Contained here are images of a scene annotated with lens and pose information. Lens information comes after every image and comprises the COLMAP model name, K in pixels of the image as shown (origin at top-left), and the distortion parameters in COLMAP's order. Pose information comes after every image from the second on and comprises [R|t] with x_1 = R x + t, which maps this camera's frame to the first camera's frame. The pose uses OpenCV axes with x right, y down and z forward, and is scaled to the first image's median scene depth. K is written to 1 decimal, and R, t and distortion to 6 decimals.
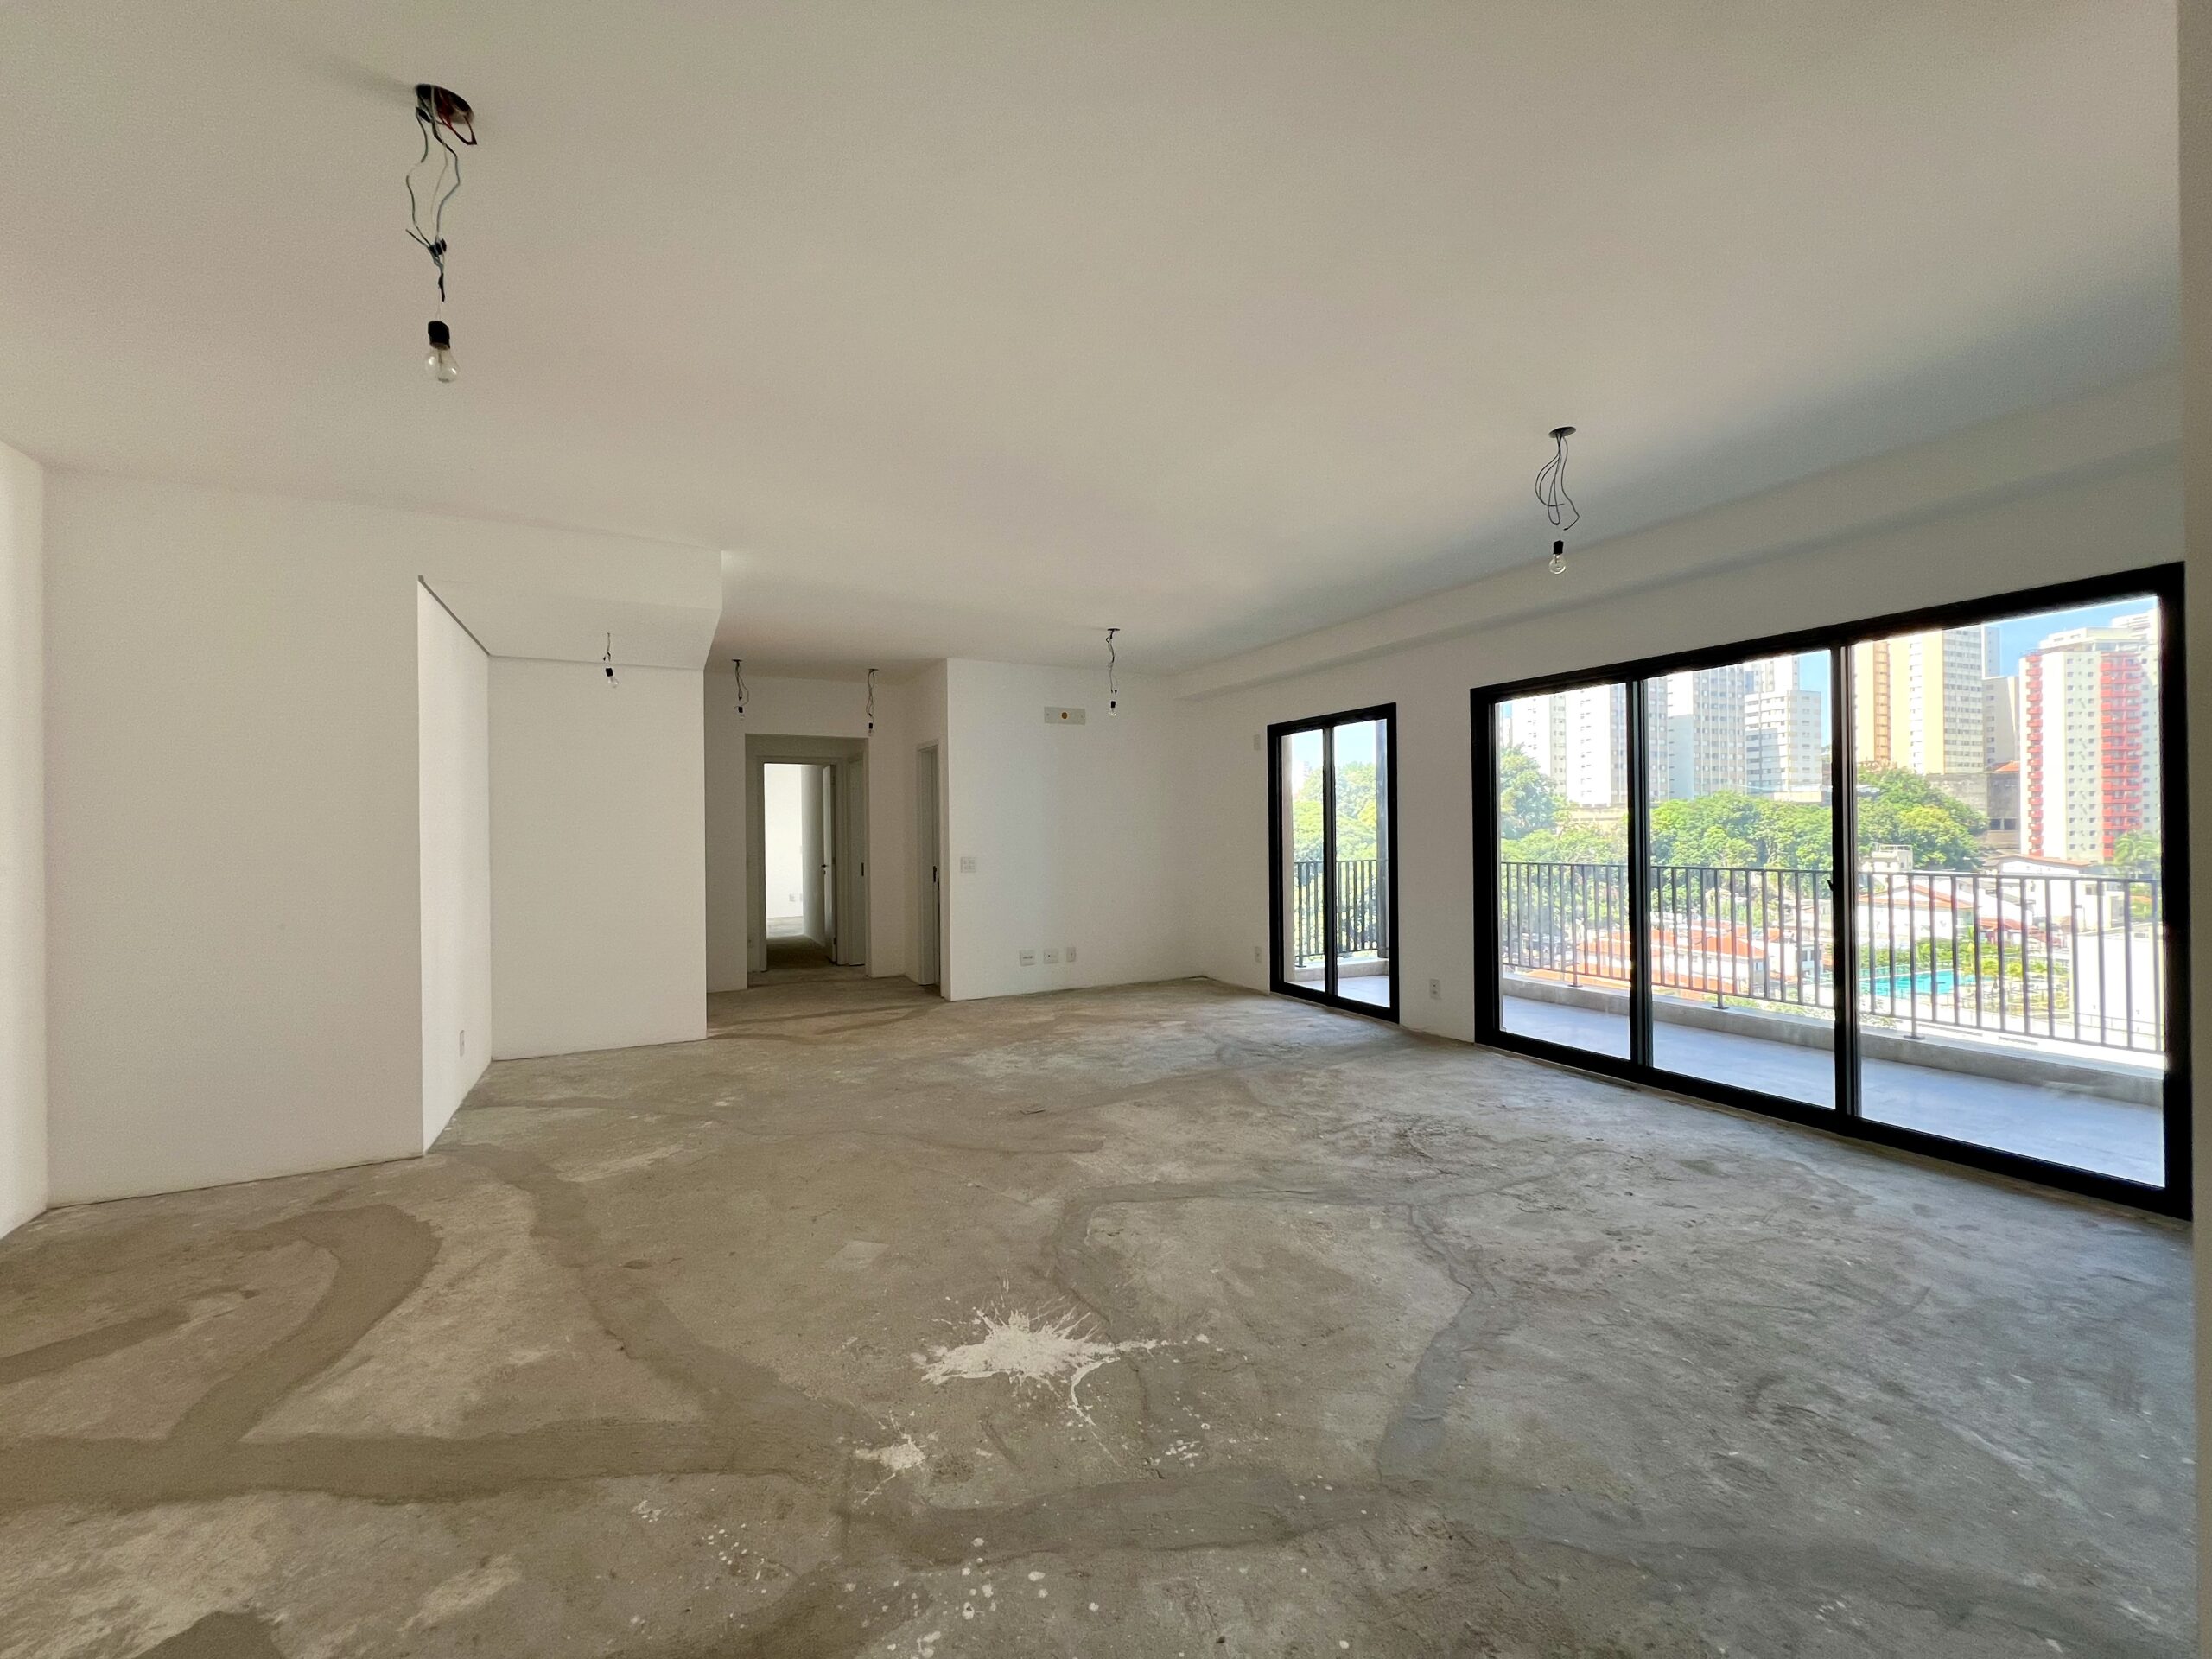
lens RADIAL K [[887.4, 0, 1106.0], [0, 887.4, 829.5], [0, 0, 1]] dist [-0.004816, 0.002224]
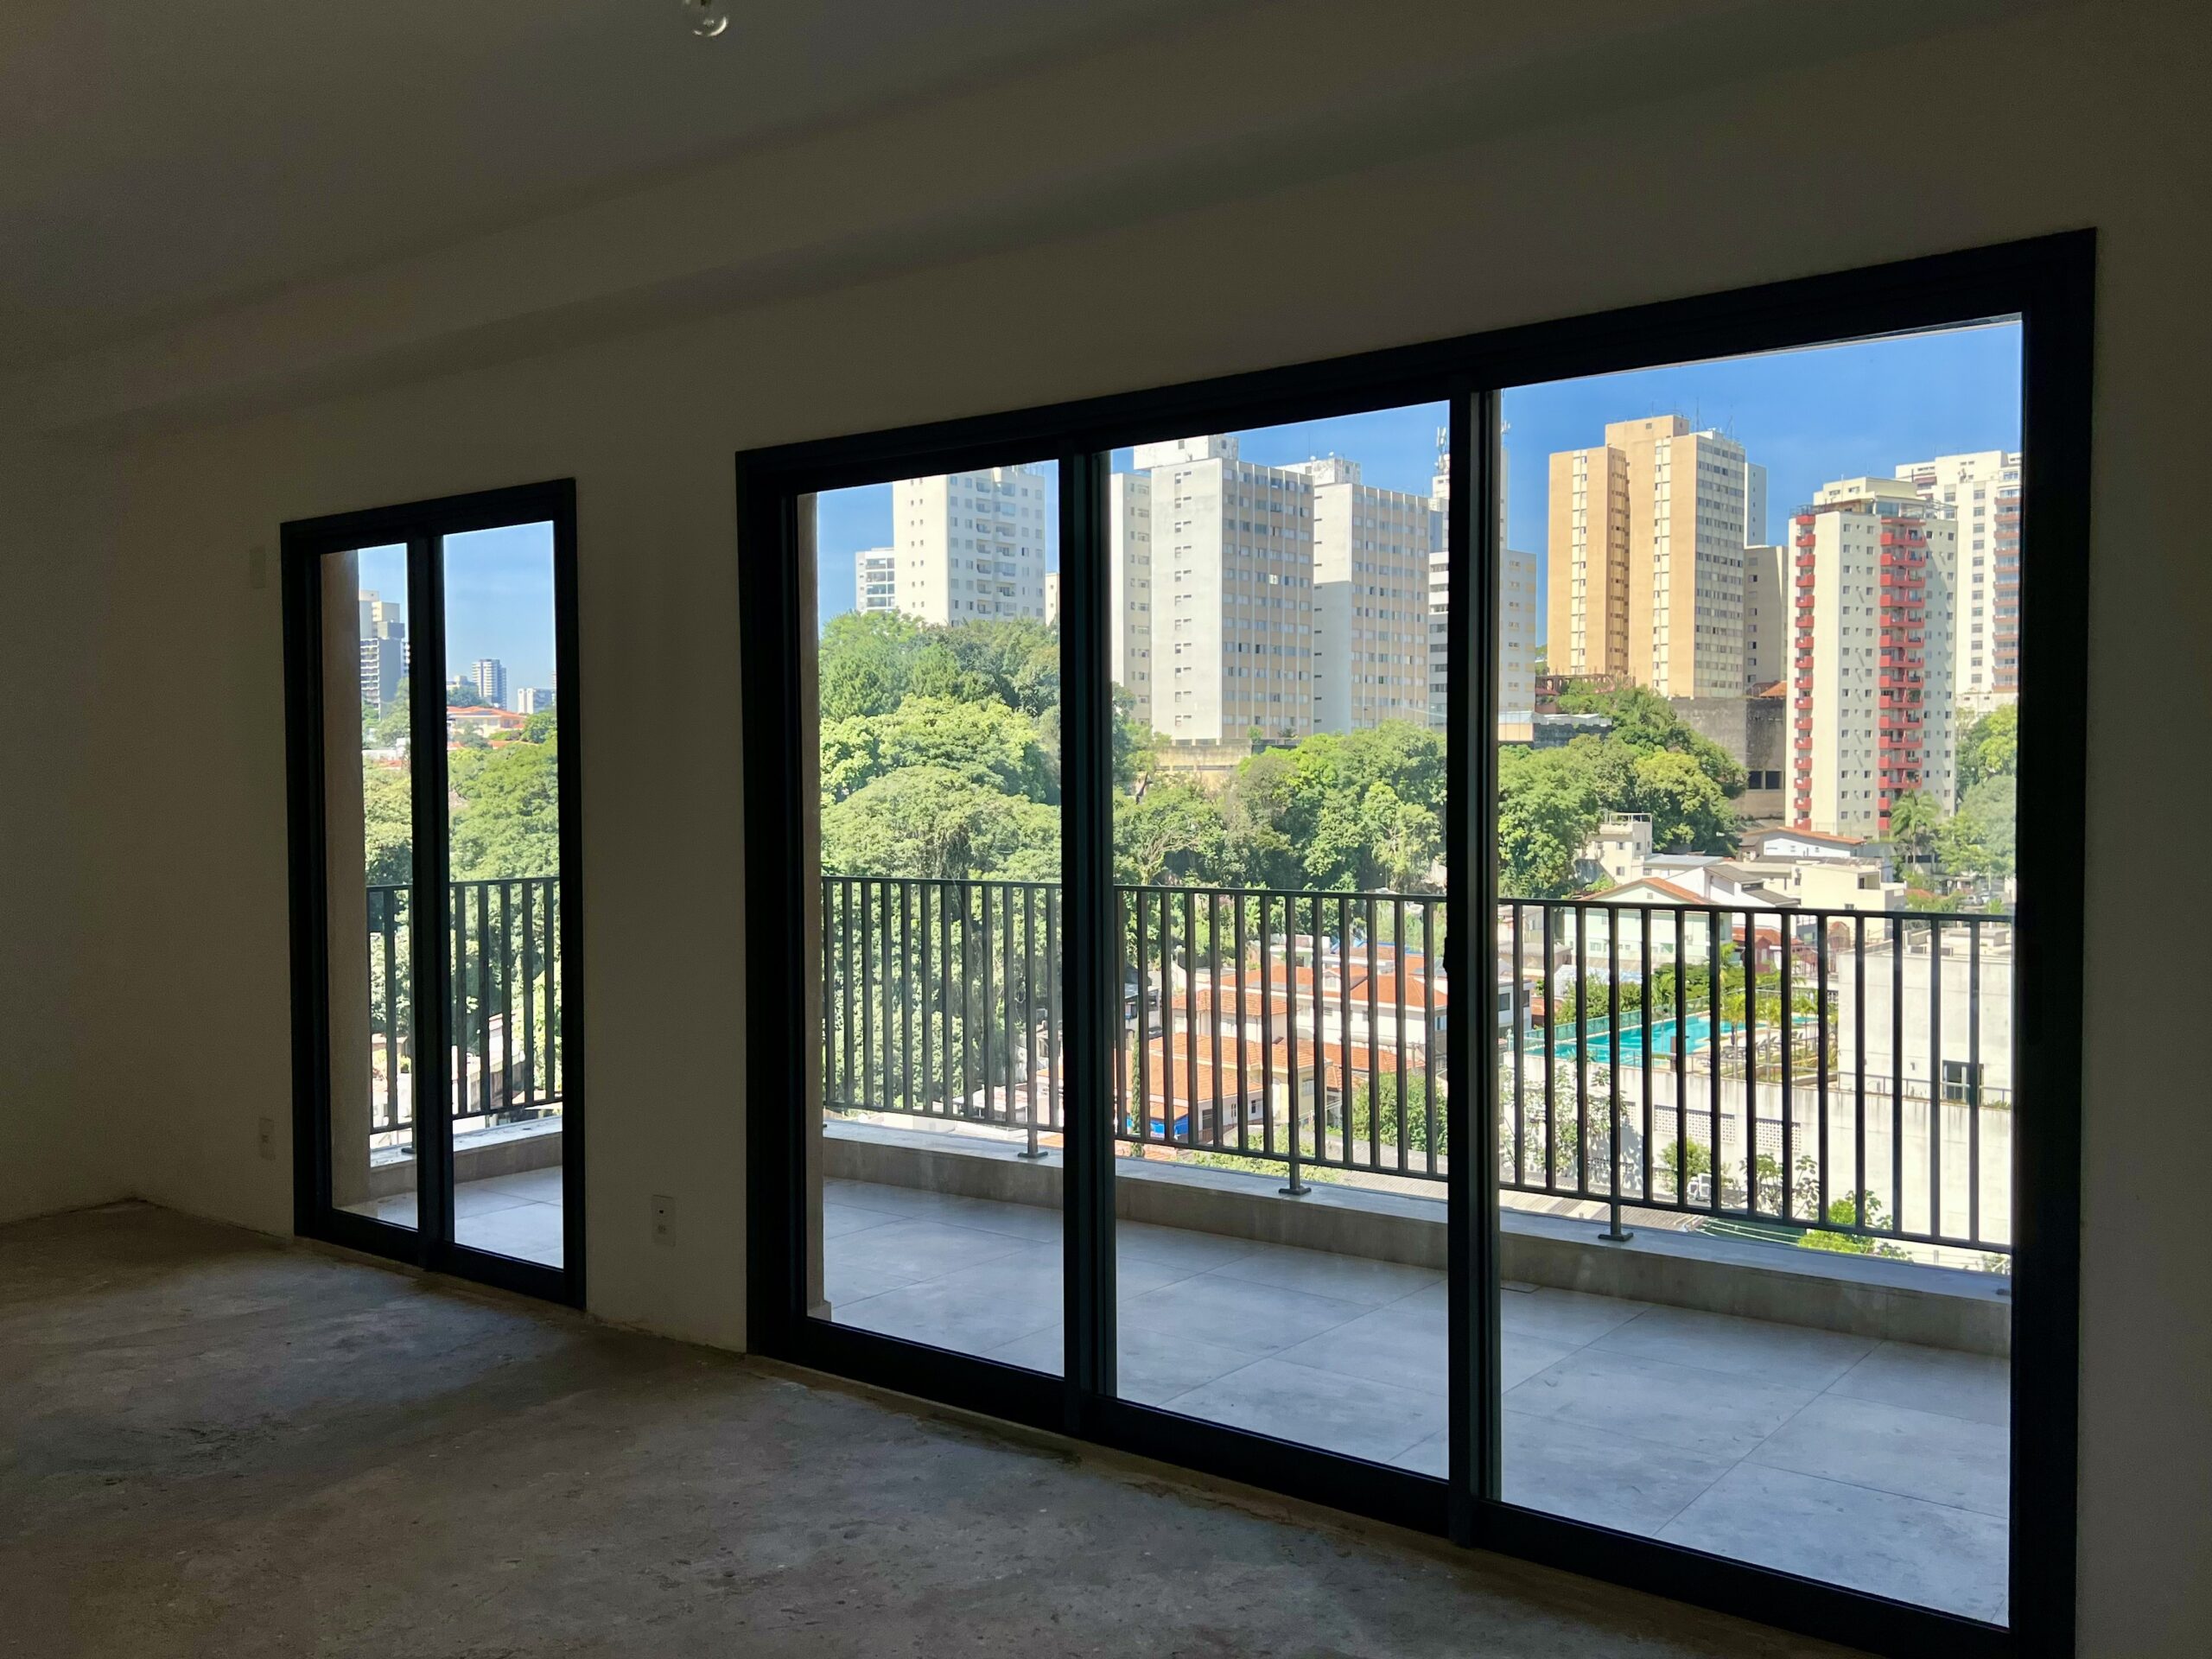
lens RADIAL K [[1834.6, 0, 1106.7], [0, 1834.6, 841.3], [0, 0, 1]] dist [0.202095, -0.532735]
pose [[0.899108, -0.008952, 0.437635, 0.180756], [-0.004858, 0.999525, 0.030426, -0.012212], [-0.437699, -0.029482, 0.898638, 0.174021]]
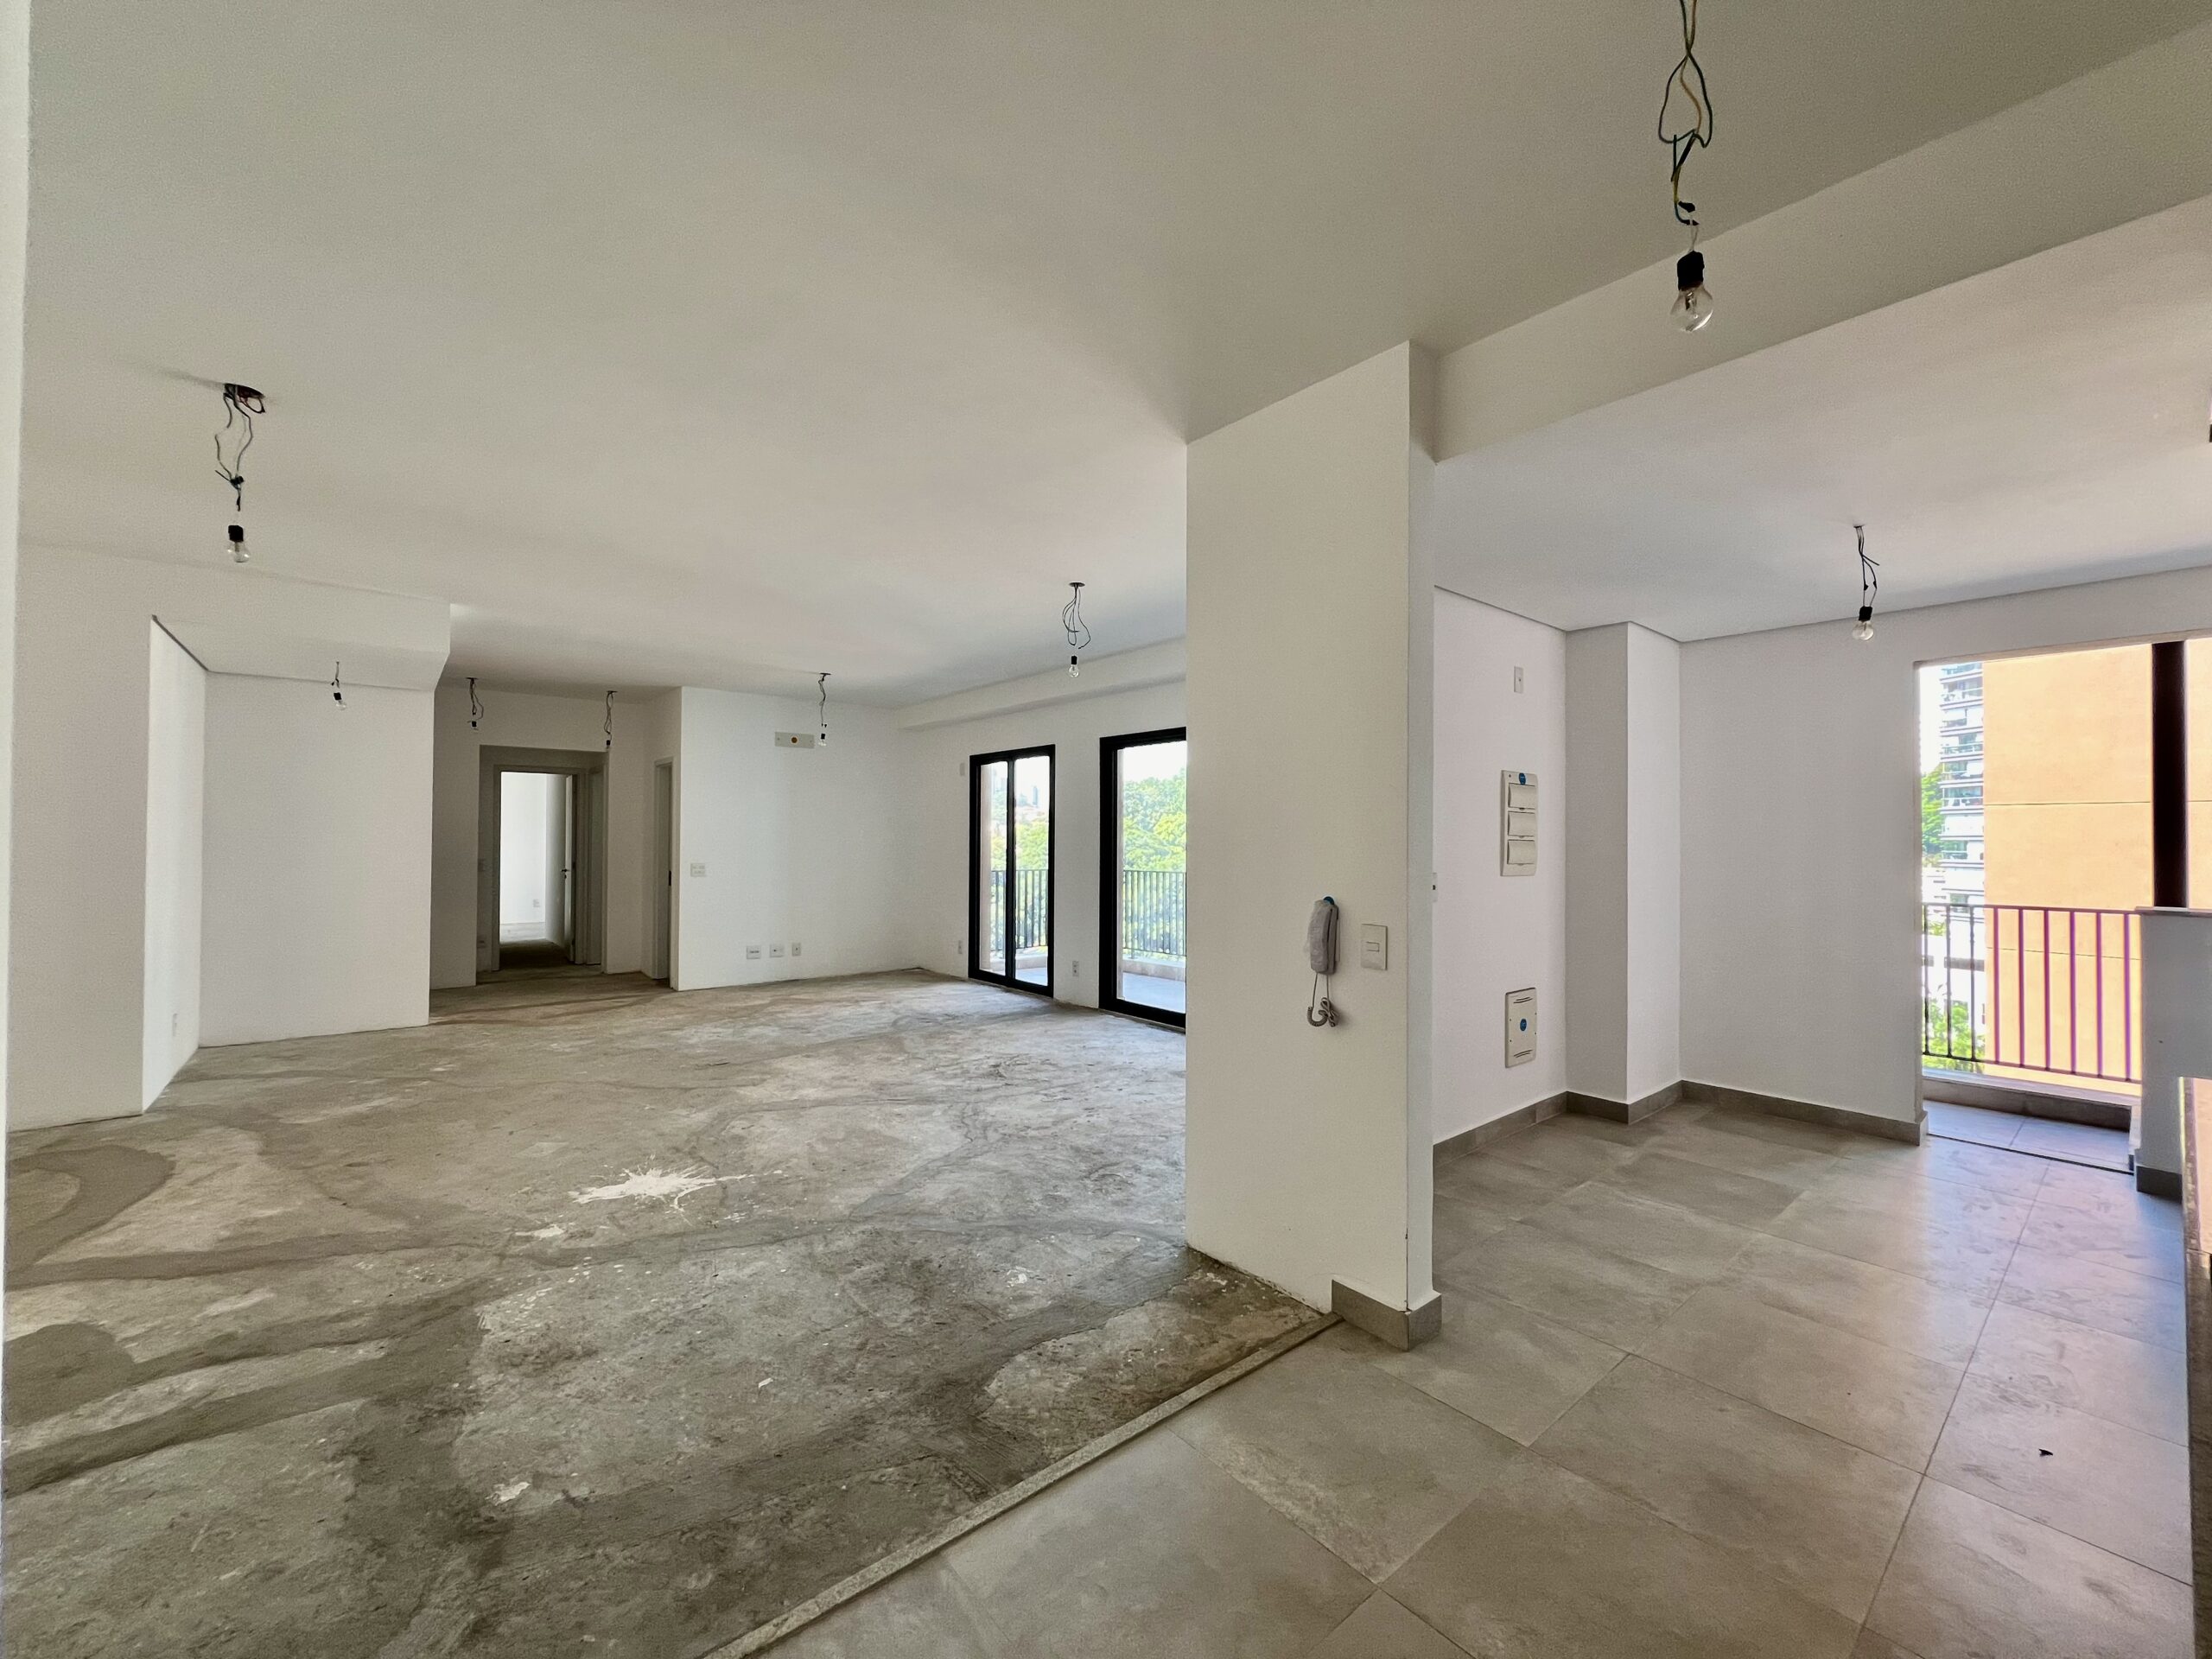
lens RADIAL K [[887.4, 0, 1106.0], [0, 887.4, 829.5], [0, 0, 1]] dist [-0.004816, 0.002224]
pose [[0.976424, 0.018034, 0.215105, 0.127963], [-0.015486, 0.999789, -0.013525, -0.005042], [-0.215303, 0.009875, 0.976497, -0.254166]]
